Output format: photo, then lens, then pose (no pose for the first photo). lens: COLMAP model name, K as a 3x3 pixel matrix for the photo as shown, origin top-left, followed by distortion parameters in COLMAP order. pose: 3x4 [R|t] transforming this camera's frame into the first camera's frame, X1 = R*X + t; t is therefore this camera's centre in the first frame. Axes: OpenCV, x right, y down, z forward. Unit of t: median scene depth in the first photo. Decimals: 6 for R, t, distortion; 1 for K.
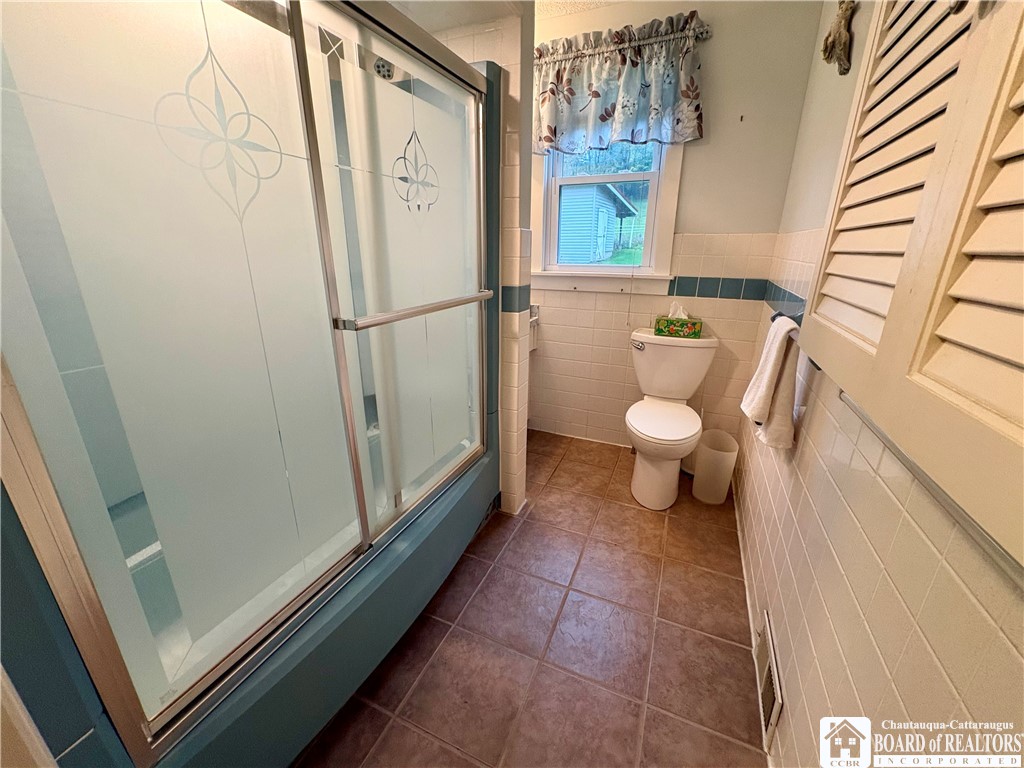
lens RADIAL K [[405.5, 0, 511.0], [0, 405.5, 383.7], [0, 0, 1]] dist [-0.000415, 0.000167]
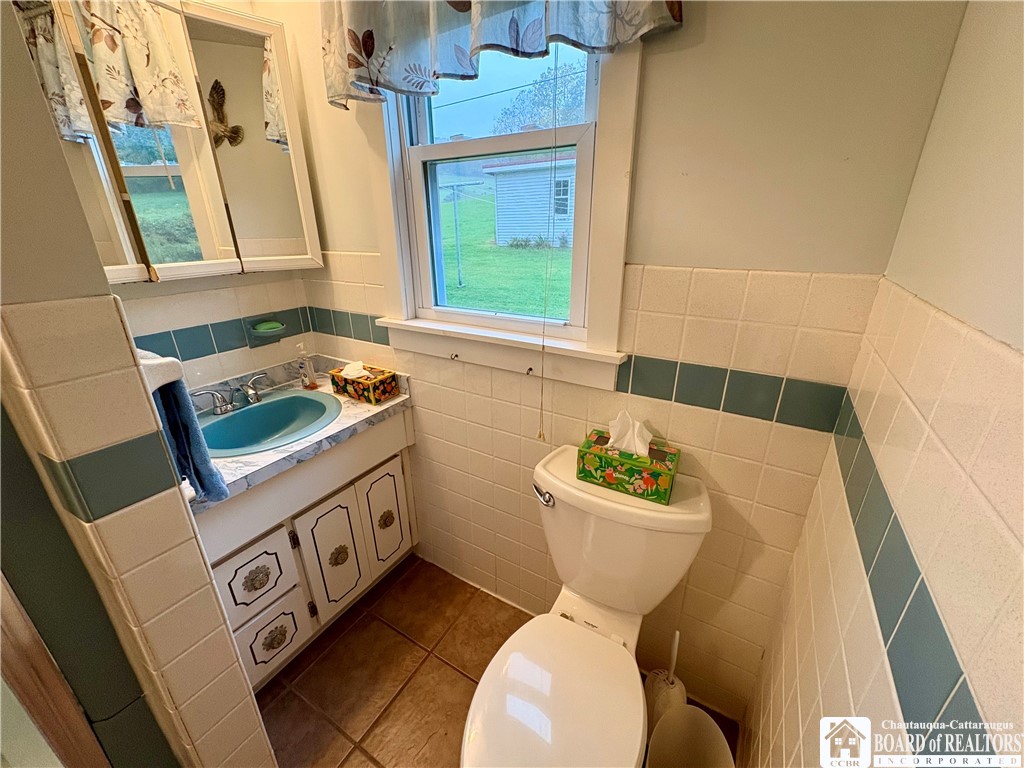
lens RADIAL K [[405.5, 0, 513.4], [0, 405.5, 383.6], [0, 0, 1]] dist [-0.000415, 0.000167]
pose [[0.991458, 0.038398, -0.124649, 0.338411], [-0.032995, 0.998436, 0.045124, -0.252668], [0.126187, -0.040625, 0.991174, 0.530927]]
